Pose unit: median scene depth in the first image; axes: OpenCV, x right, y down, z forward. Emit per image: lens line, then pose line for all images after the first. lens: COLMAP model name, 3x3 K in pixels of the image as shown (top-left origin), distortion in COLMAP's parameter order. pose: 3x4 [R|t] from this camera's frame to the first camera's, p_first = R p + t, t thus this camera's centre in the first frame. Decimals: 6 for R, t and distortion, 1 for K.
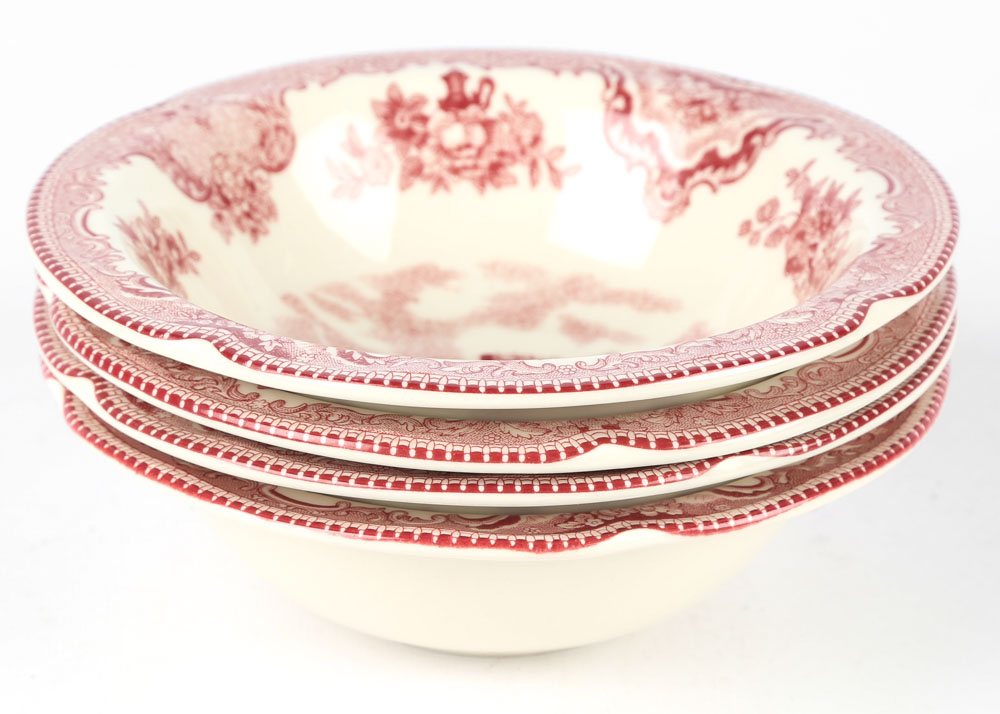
lens RADIAL K [[3729.4, 0, 496.9], [0, 3729.4, 356.4], [0, 0, 1]] dist [0.358011, 0.000000]
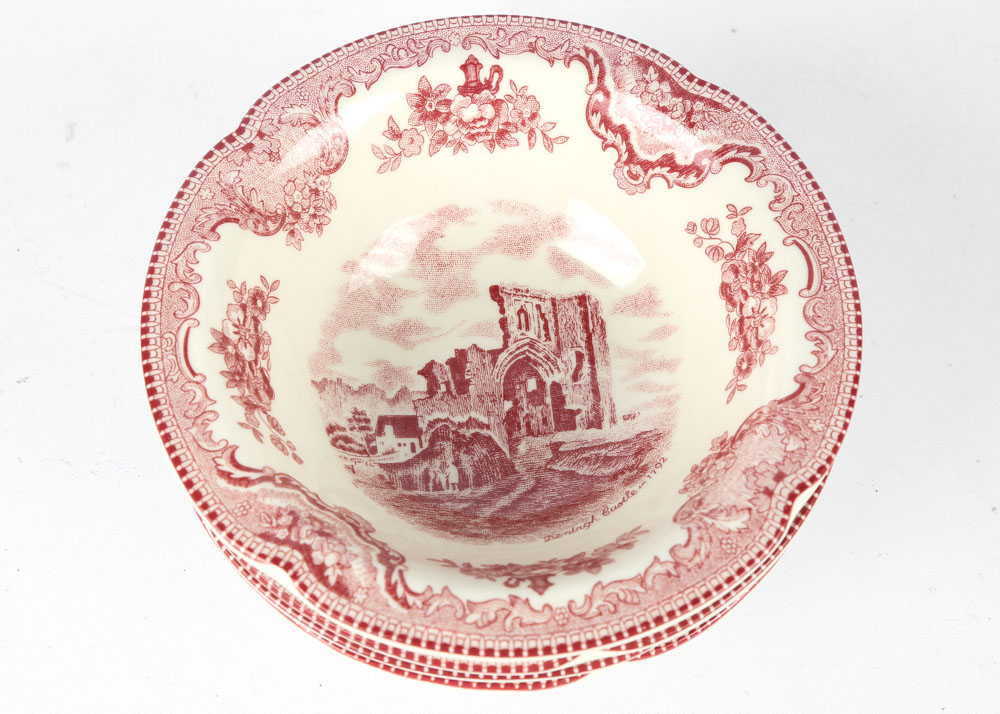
lens RADIAL K [[1617.9, 0, 497.5], [0, 1617.9, 351.5], [0, 0, 1]] dist [0.111633, 0.000000]
pose [[0.999865, 0.004031, 0.015915, -0.010958], [-0.013307, 0.766789, 0.641762, -0.363282], [-0.009617, -0.641887, 0.766739, 0.524882]]
